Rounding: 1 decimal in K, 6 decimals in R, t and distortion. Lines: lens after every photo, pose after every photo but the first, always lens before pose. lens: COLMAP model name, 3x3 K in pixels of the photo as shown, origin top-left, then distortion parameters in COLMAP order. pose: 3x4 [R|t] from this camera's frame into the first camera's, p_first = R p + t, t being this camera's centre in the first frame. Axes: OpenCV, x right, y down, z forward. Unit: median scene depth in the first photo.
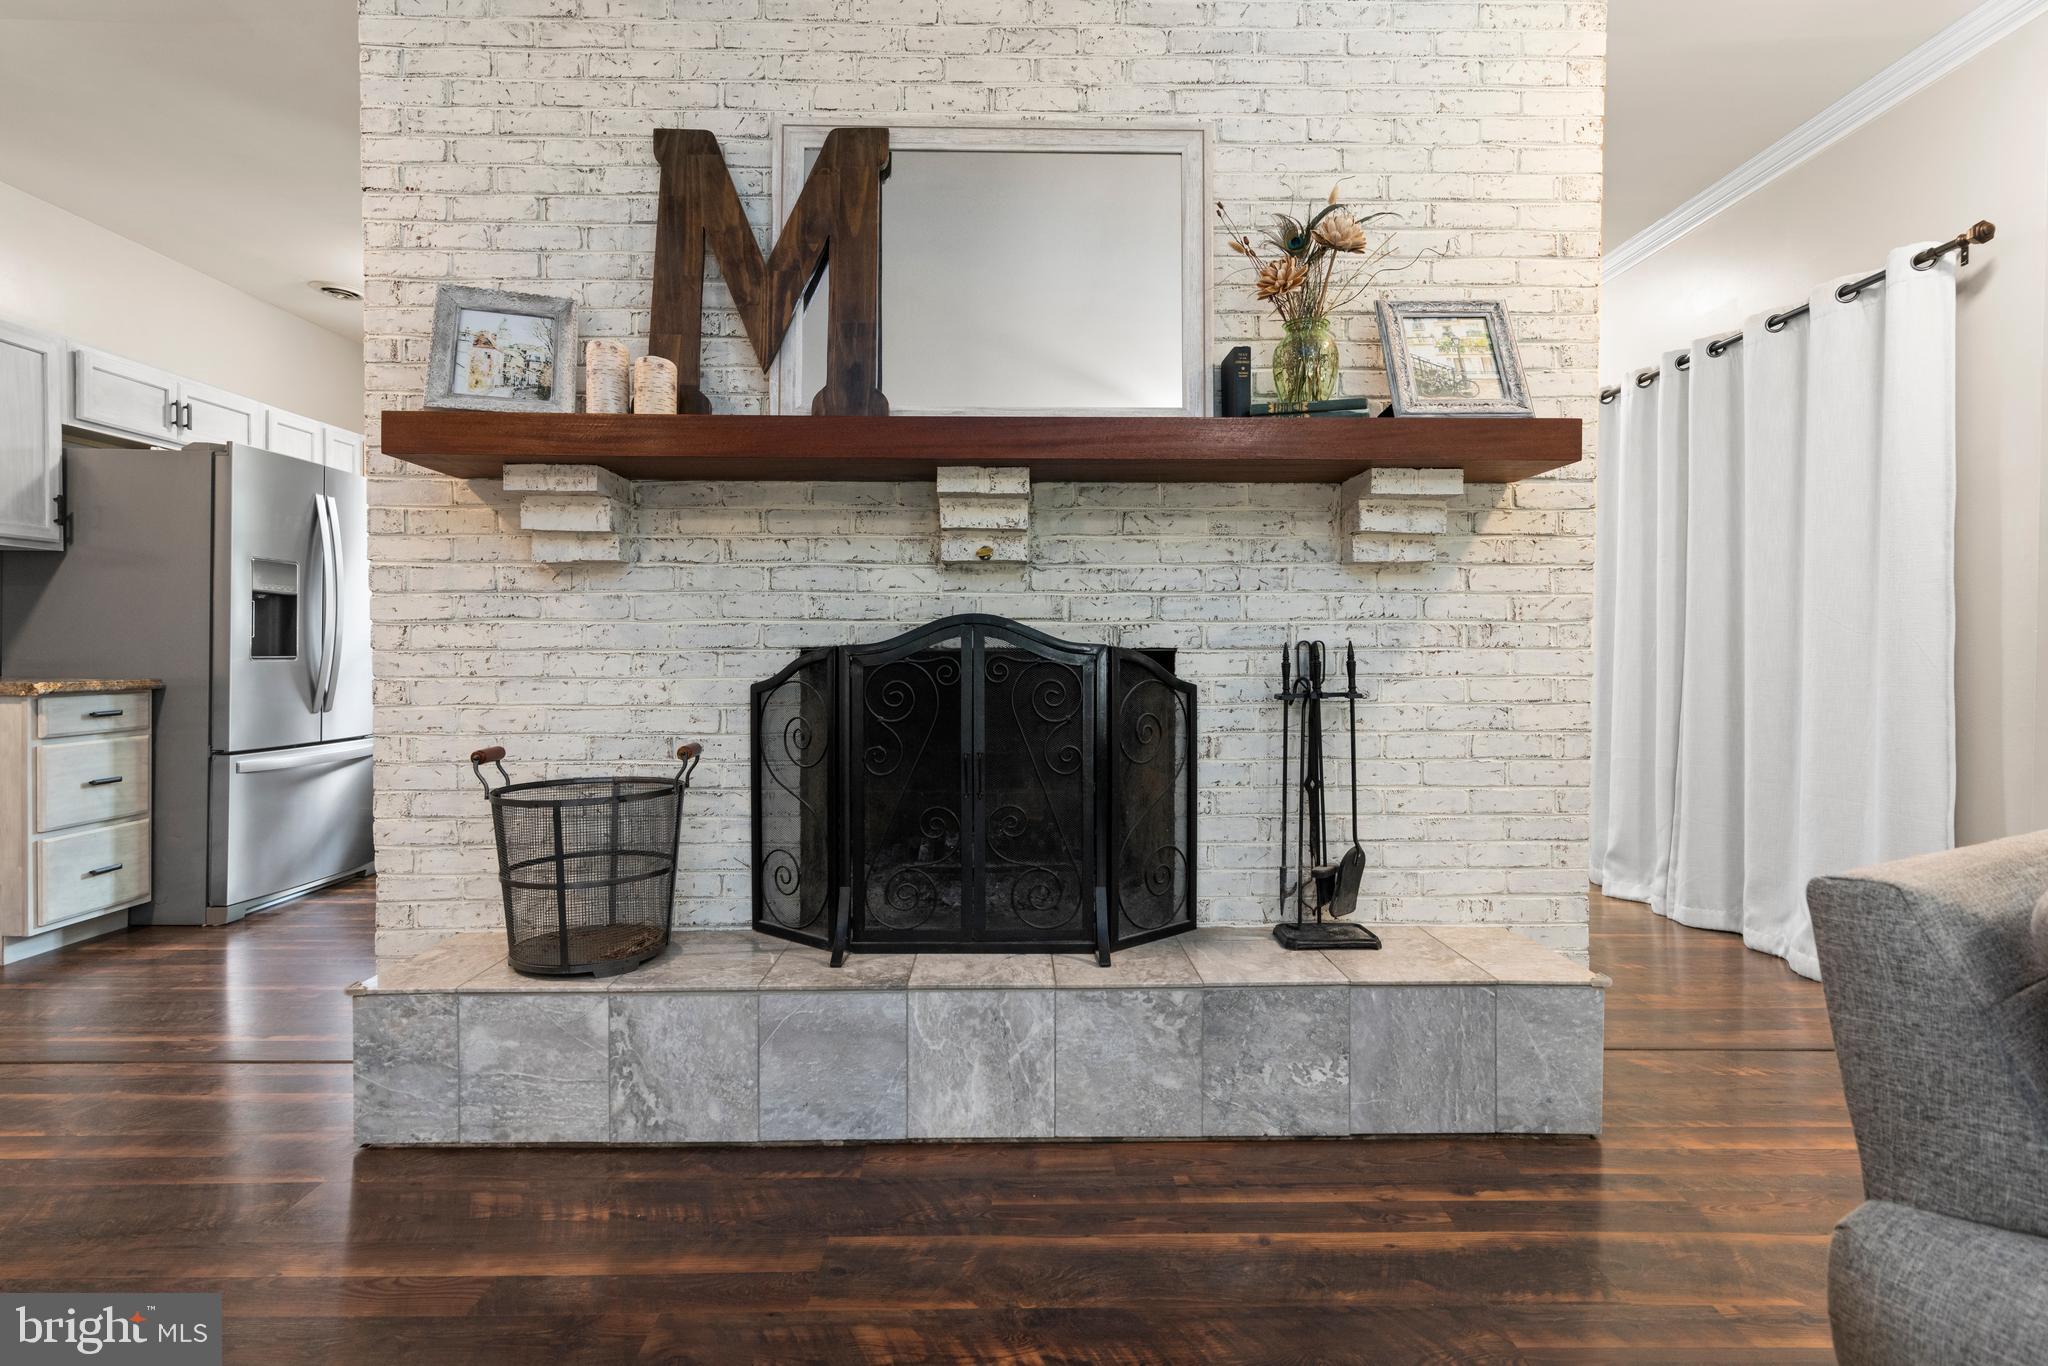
lens RADIAL K [[1012.6, 0, 1020.8], [0, 1012.6, 668.8], [0, 0, 1]] dist [0.004260, -0.000646]
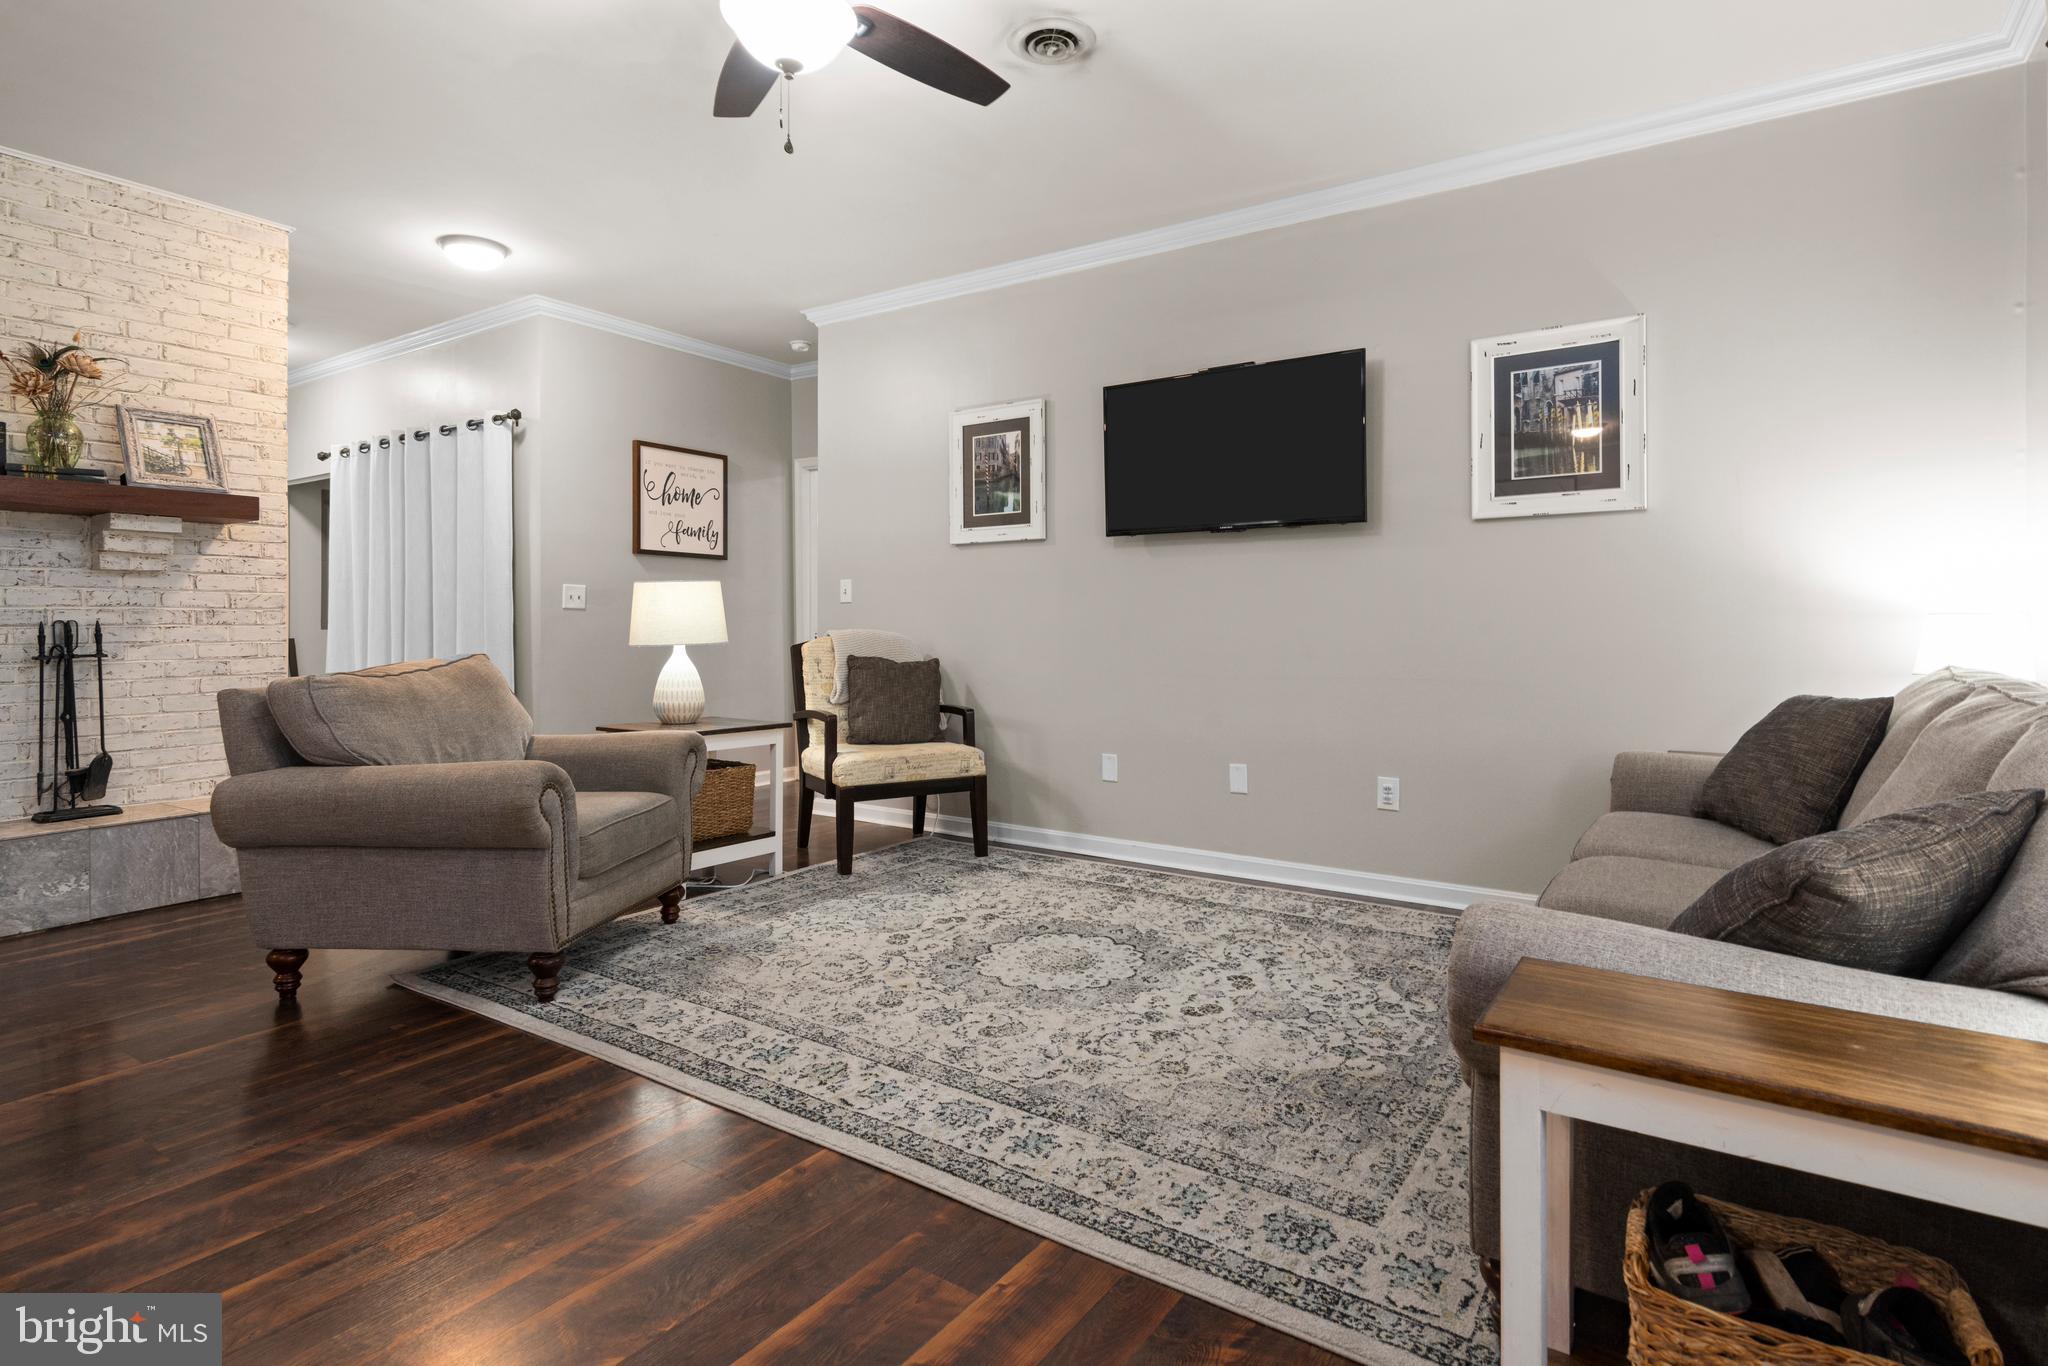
lens RADIAL K [[1049.6, 0, 1034.6], [0, 1049.6, 621.2], [0, 0, 1]] dist [0.011717, -0.002107]
pose [[0.565696, -0.002068, 0.824611, -0.192230], [0.020264, 0.999730, -0.011394, 0.020387], [-0.824365, 0.023155, 0.565585, -1.066146]]
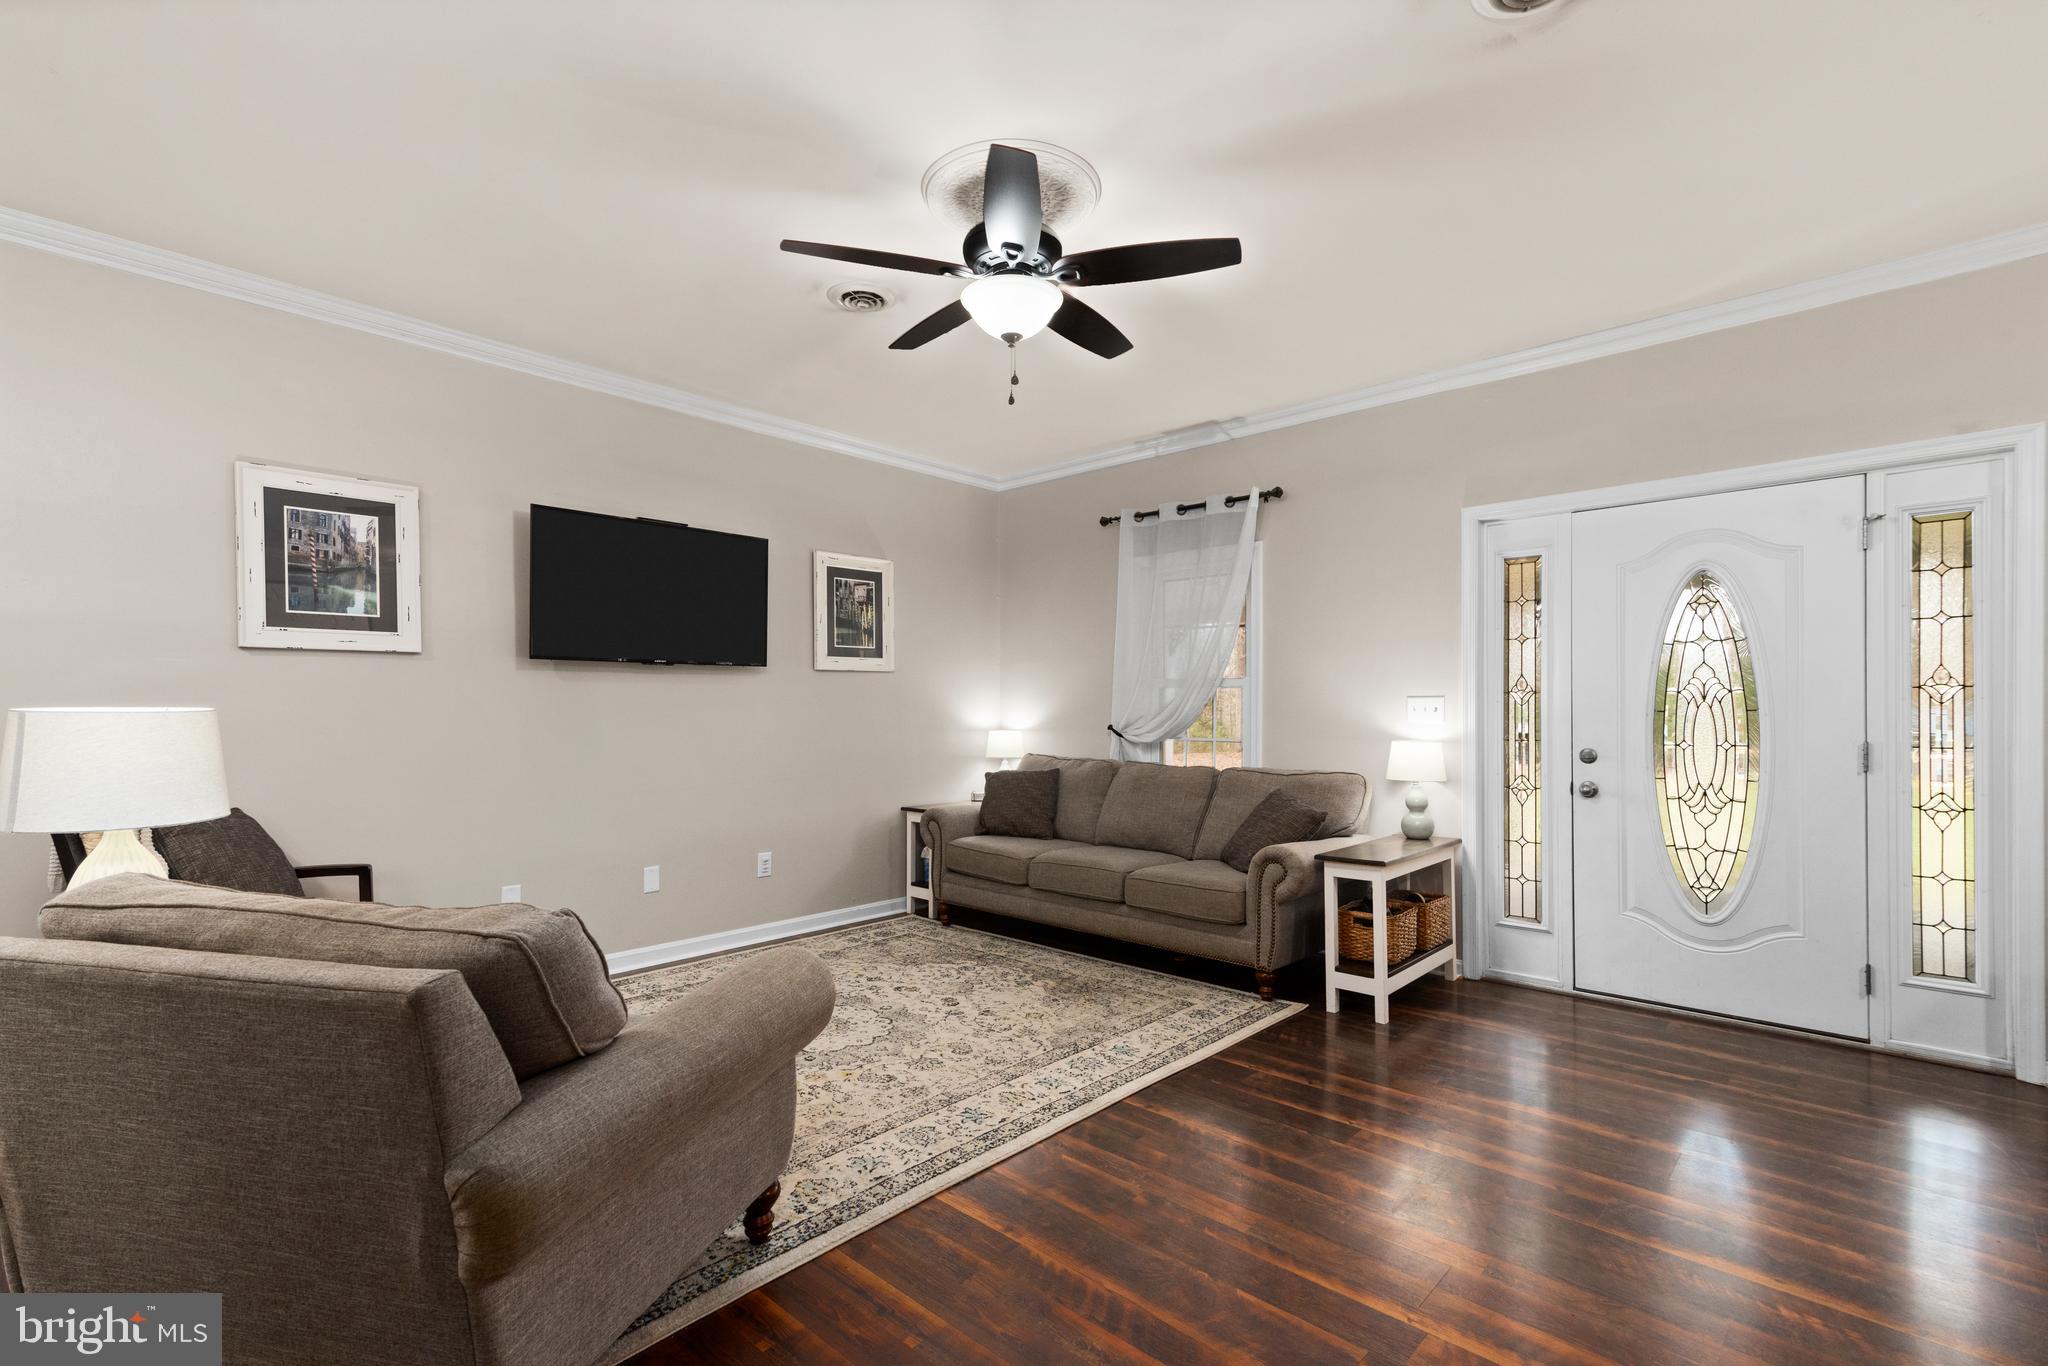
lens RADIAL K [[940.8, 0, 1016.8], [0, 940.8, 711.0], [0, 0, 1]] dist [0.028022, -0.000031]
pose [[-0.728975, -0.005814, 0.684516, -0.301370], [0.013283, 0.999656, 0.022636, -0.084056], [-0.684411, 0.025594, -0.728647, 0.483804]]
